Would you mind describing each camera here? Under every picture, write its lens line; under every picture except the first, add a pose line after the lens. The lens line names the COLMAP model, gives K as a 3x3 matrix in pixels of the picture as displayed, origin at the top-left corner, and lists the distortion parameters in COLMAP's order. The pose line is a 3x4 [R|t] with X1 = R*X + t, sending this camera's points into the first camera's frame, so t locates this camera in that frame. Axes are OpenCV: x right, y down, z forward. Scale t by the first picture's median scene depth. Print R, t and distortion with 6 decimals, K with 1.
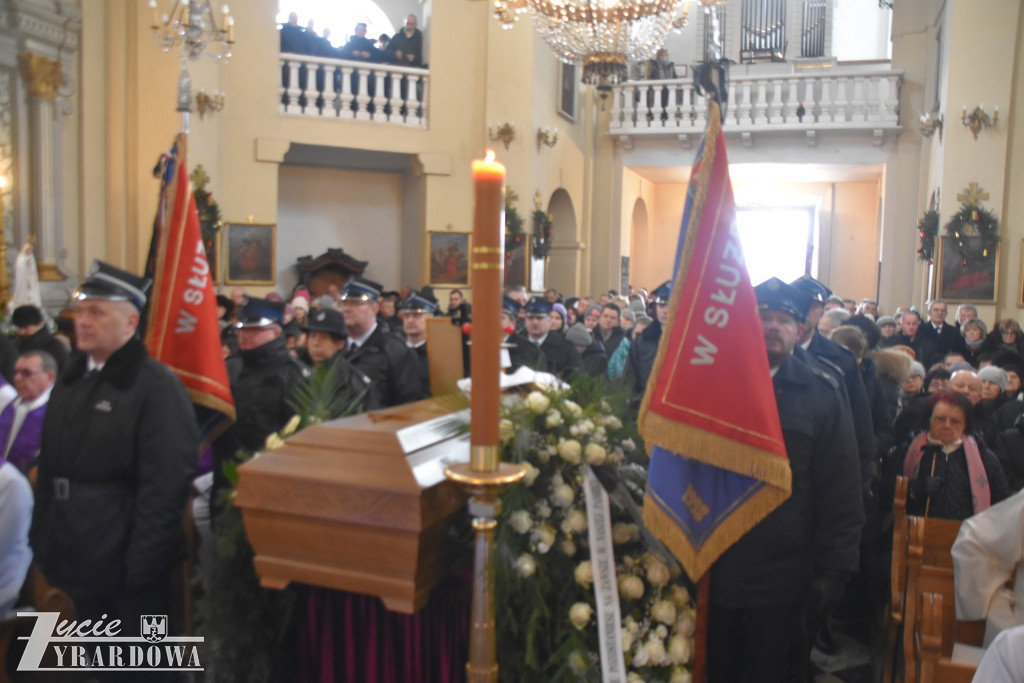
lens RADIAL K [[852.1, 0, 507.3], [0, 852.1, 392.4], [0, 0, 1]] dist [-0.080601, 0.017438]
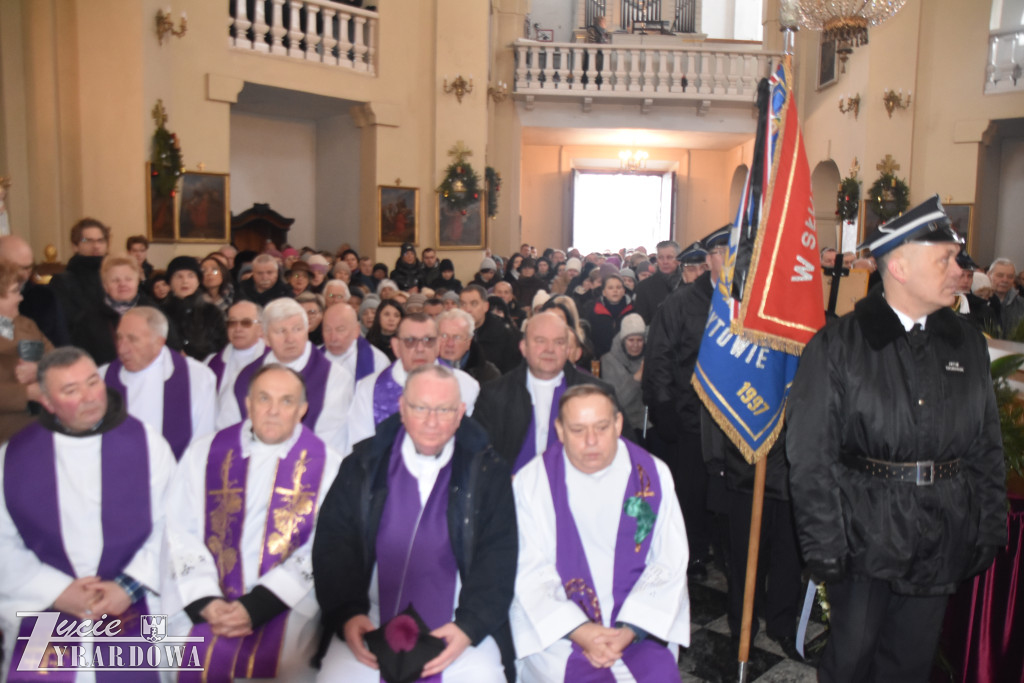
lens RADIAL K [[865.0, 0, 512.0], [0, 865.0, 341.5], [0, 0, 1]] dist [-0.082041, 0.044337]
pose [[0.926662, -0.042646, 0.373468, -0.321780], [0.048074, 0.998830, -0.005227, -0.007698], [-0.372808, 0.022798, 0.927628, 0.075295]]
